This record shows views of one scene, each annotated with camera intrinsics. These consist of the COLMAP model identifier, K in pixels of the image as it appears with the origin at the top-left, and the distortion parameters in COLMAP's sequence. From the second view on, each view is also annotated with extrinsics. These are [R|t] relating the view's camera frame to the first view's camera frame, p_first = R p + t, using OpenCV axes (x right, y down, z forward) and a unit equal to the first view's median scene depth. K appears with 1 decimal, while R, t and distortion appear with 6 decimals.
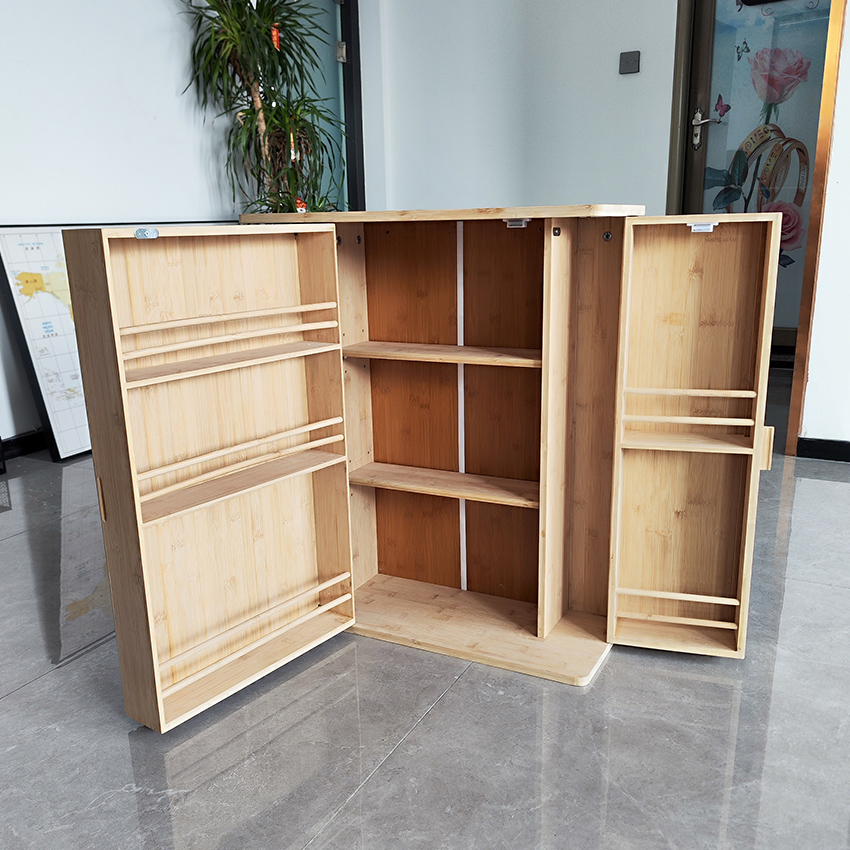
lens RADIAL K [[848.5, 0, 425.0], [0, 848.5, 425.0], [0, 0, 1]] dist [0.015558, -0.002674]
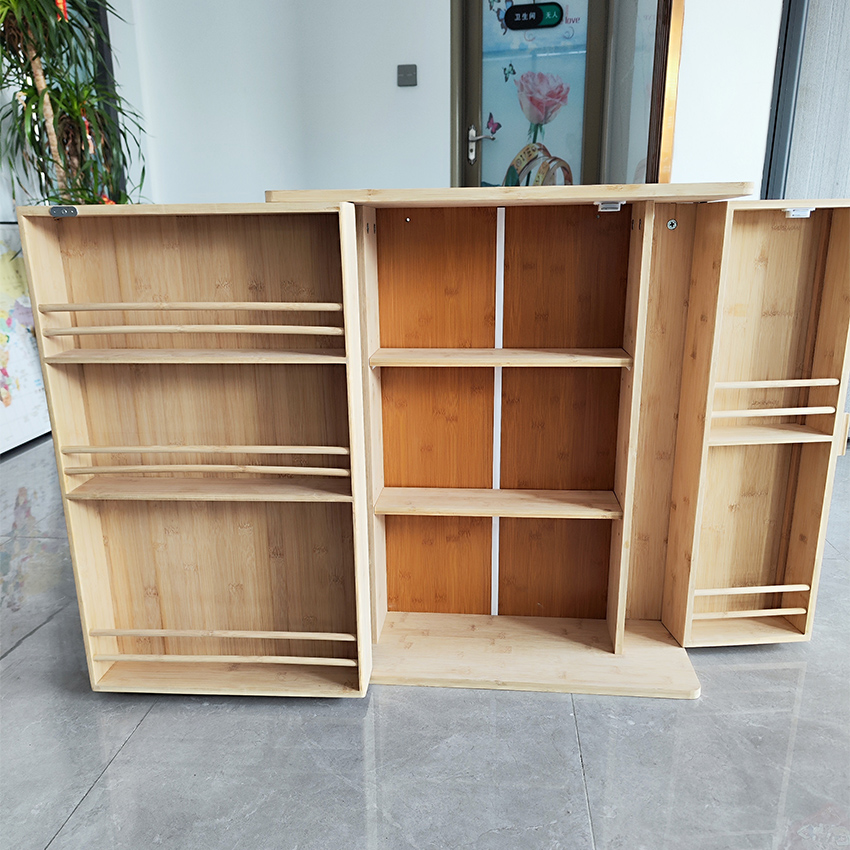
lens RADIAL K [[799.6, 0, 421.3], [0, 799.6, 459.3], [0, 0, 1]] dist [0.019434, -0.014681]
pose [[0.932479, -0.087657, 0.350426, -0.343429], [0.076875, 0.996043, 0.044589, -0.020666], [-0.352948, -0.014639, 0.935528, 0.234922]]
